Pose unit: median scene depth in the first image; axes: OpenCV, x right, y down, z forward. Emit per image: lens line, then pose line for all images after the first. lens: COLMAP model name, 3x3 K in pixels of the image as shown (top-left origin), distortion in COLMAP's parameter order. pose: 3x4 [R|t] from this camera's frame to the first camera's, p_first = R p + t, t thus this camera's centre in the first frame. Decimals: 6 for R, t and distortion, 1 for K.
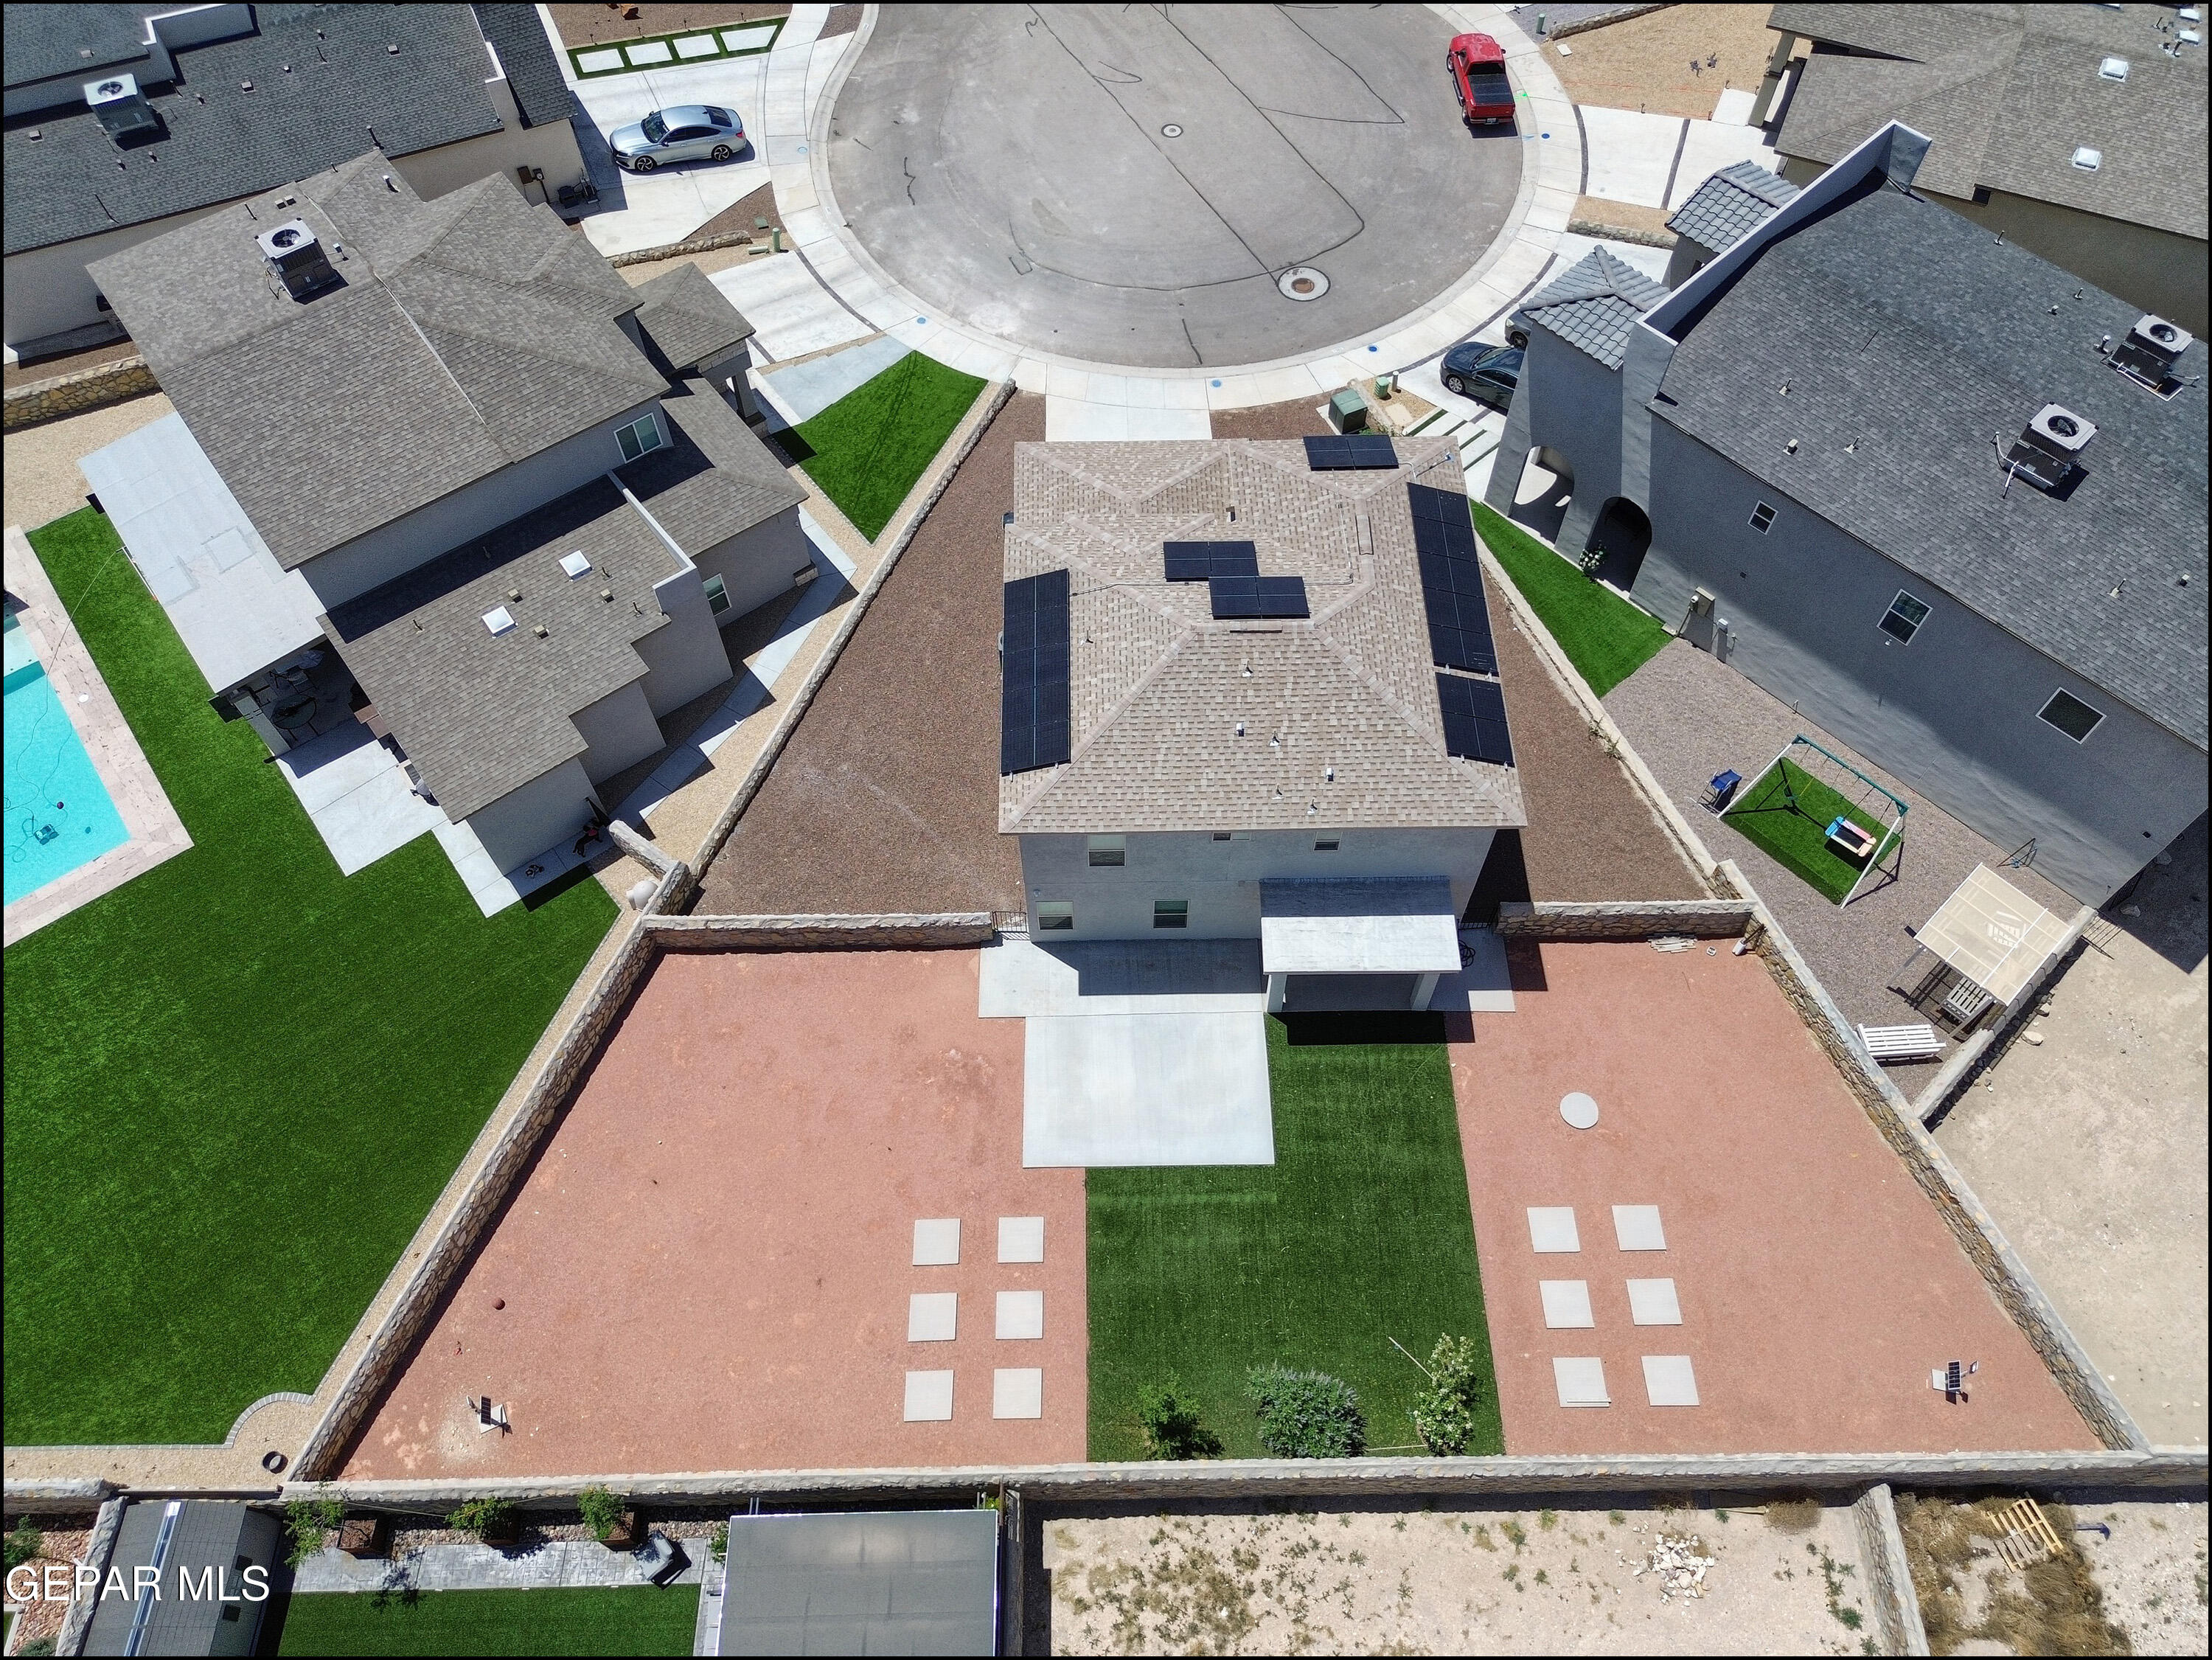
lens RADIAL K [[1572.4, 0, 1109.5], [0, 1572.4, 824.5], [0, 0, 1]] dist [0.062054, -0.052106]
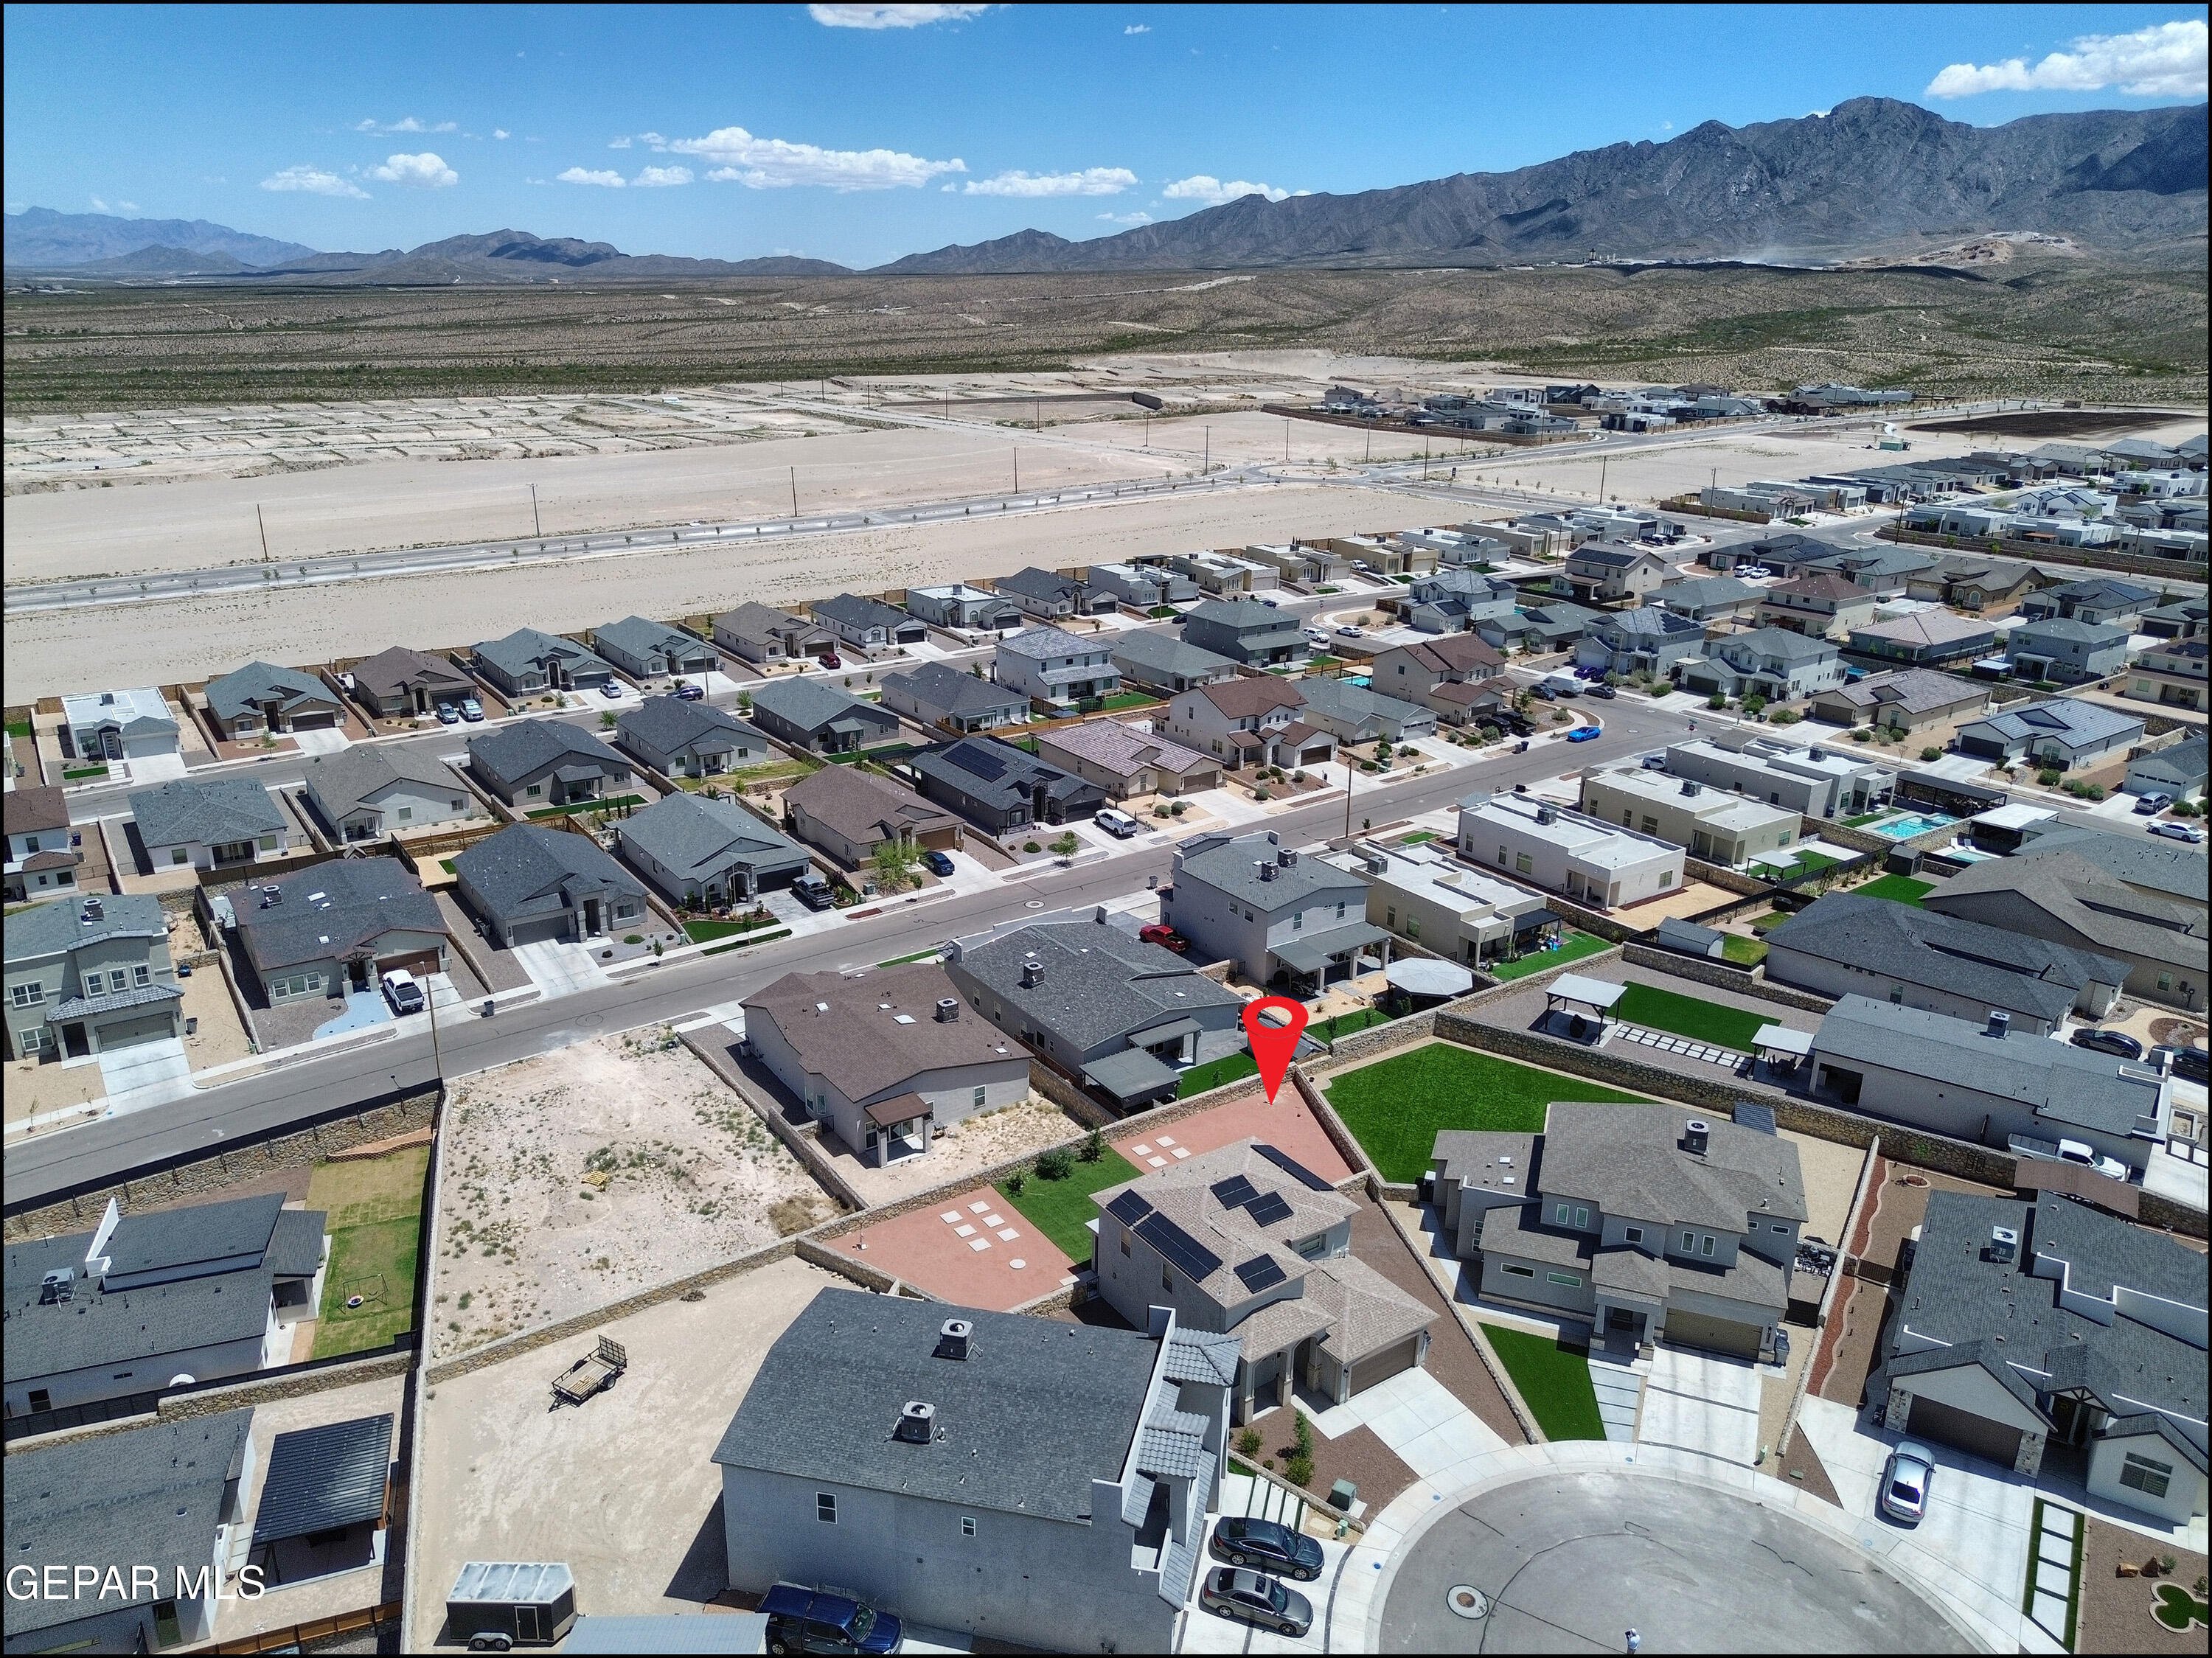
lens RADIAL K [[1572.1, 0, 1113.2], [0, 1572.1, 823.1], [0, 0, 1]] dist [0.062054, -0.052106]
pose [[-0.829525, 0.168041, -0.532589, 1.232934], [-0.482541, 0.264429, 0.835004, -1.900060], [0.281147, 0.949652, -0.138264, 0.680818]]
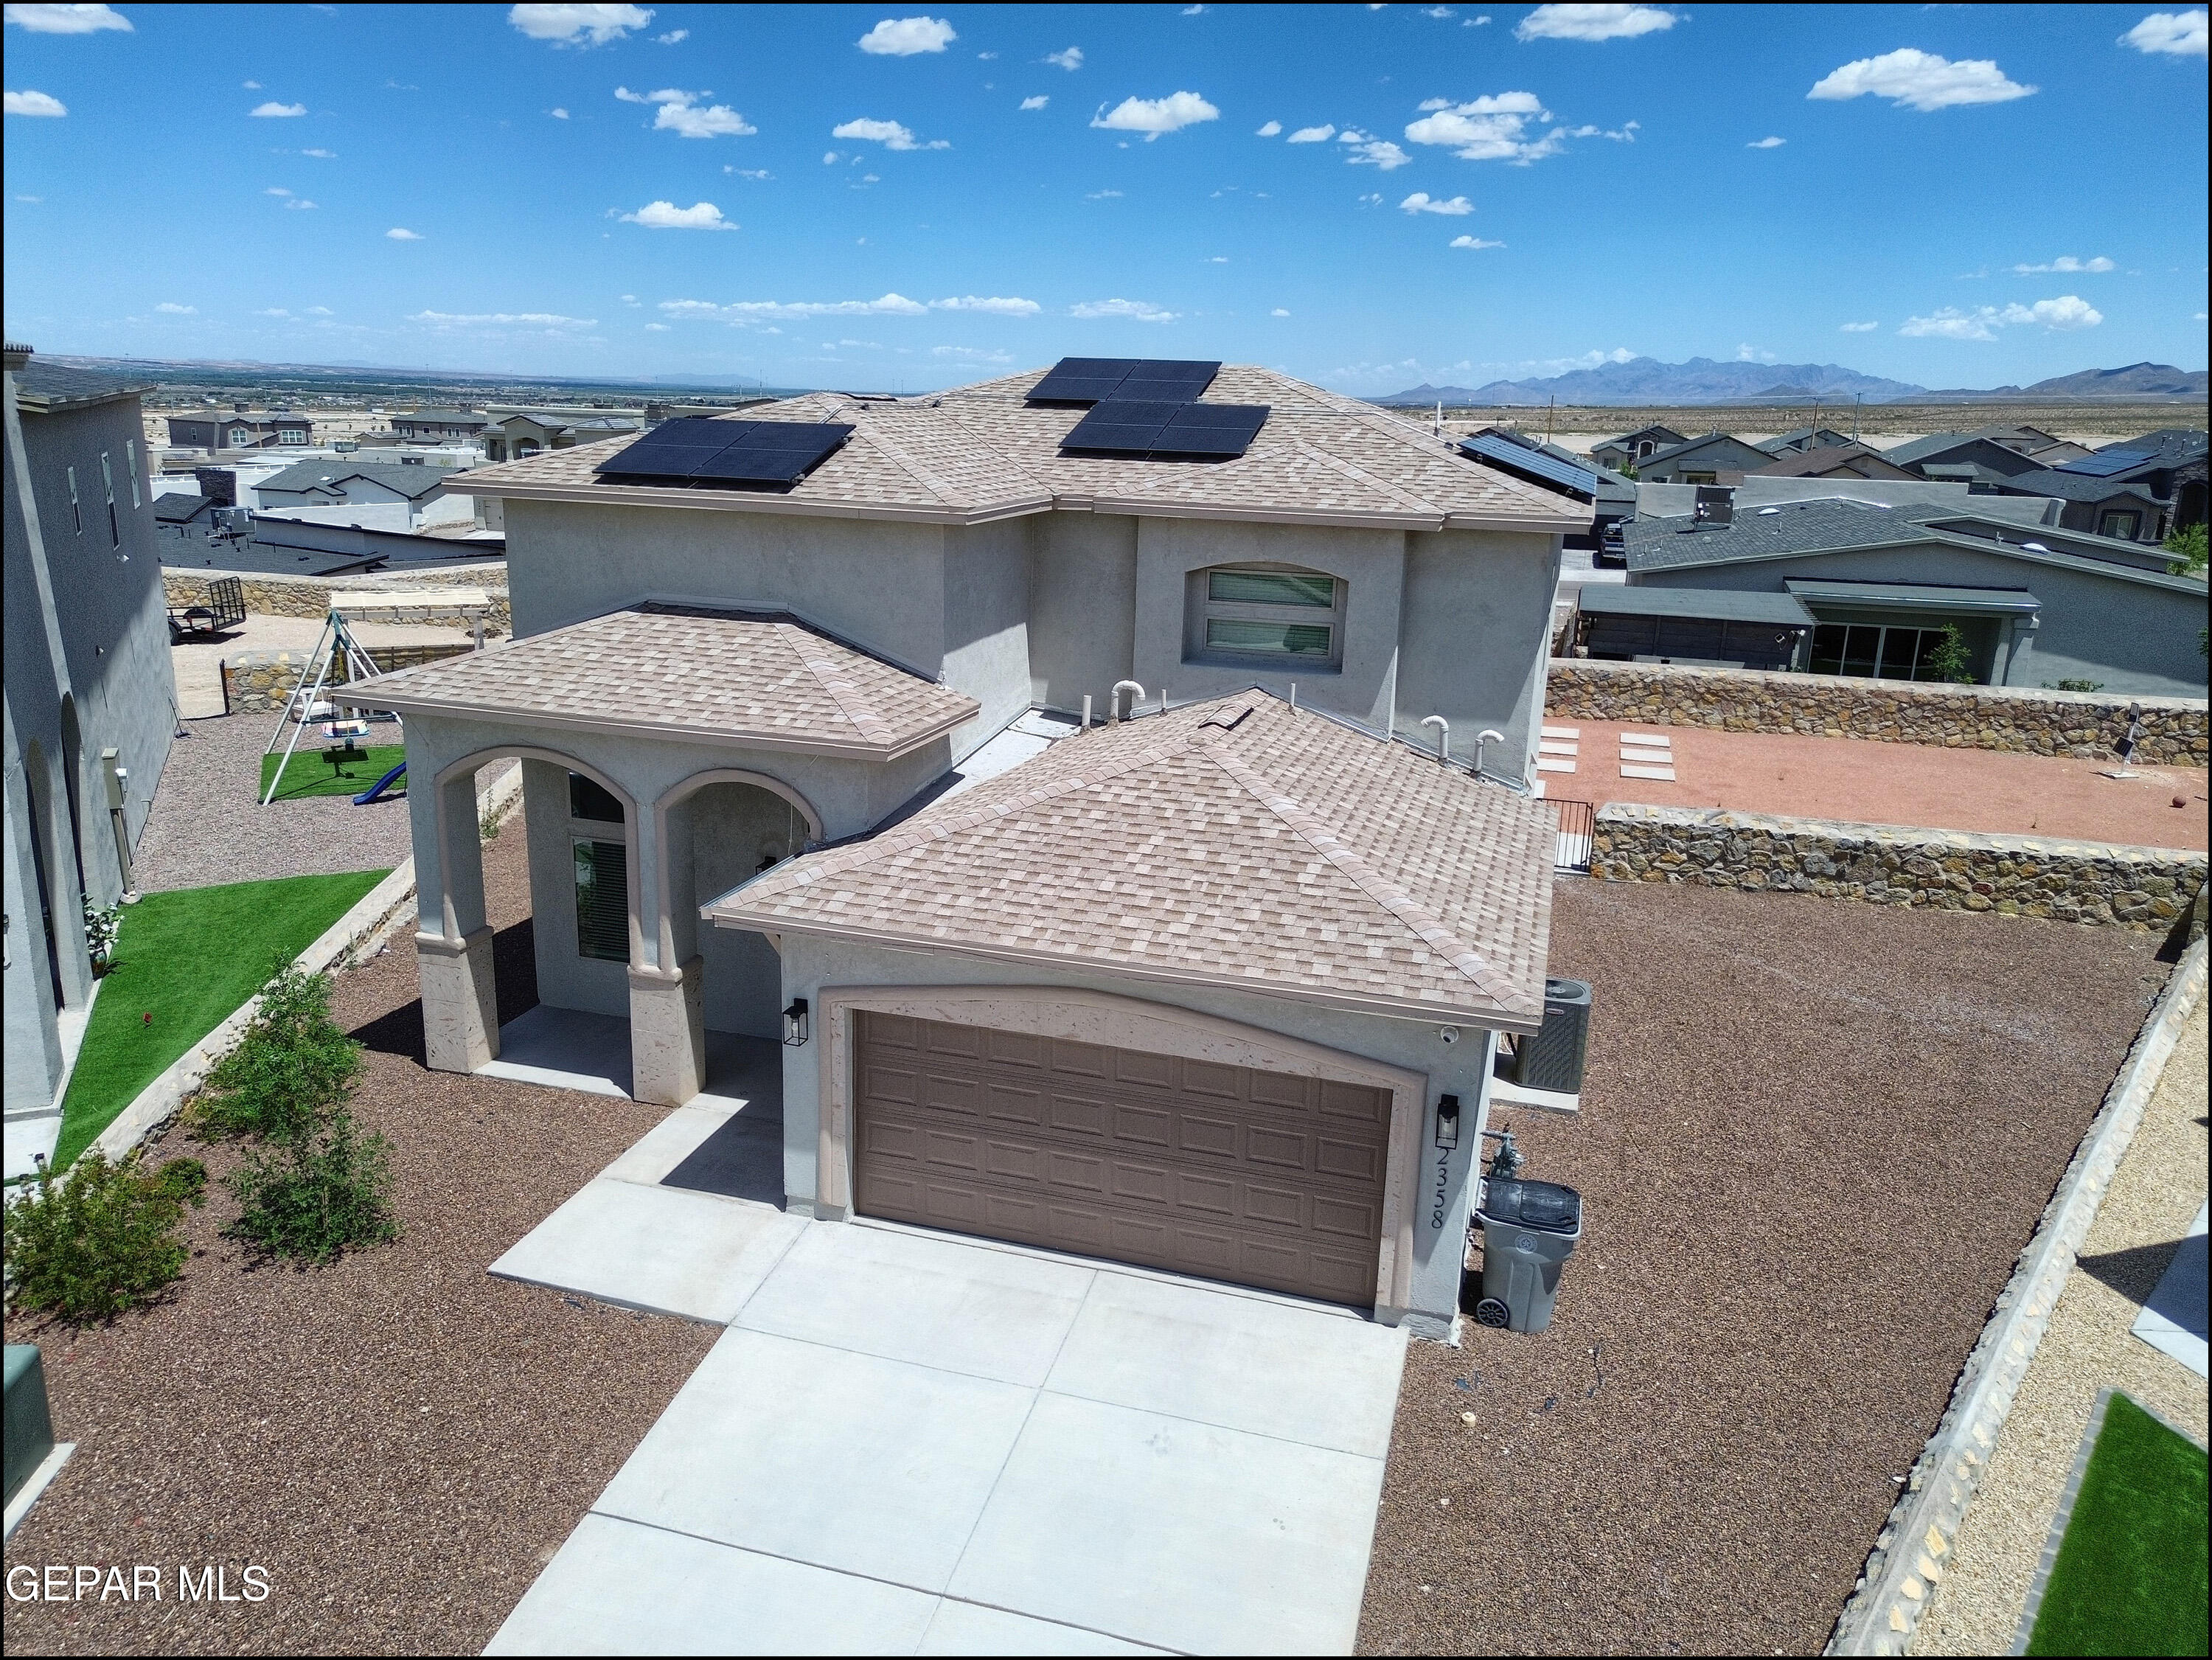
lens RADIAL K [[1572.4, 0, 1112.7], [0, 1572.4, 829.2], [0, 0, 1]] dist [0.062054, -0.052106]
pose [[-0.952749, -0.105485, 0.284856, -0.070561], [0.243170, 0.297133, 0.923353, -0.555407], [-0.182040, 0.948991, -0.257443, 1.164309]]
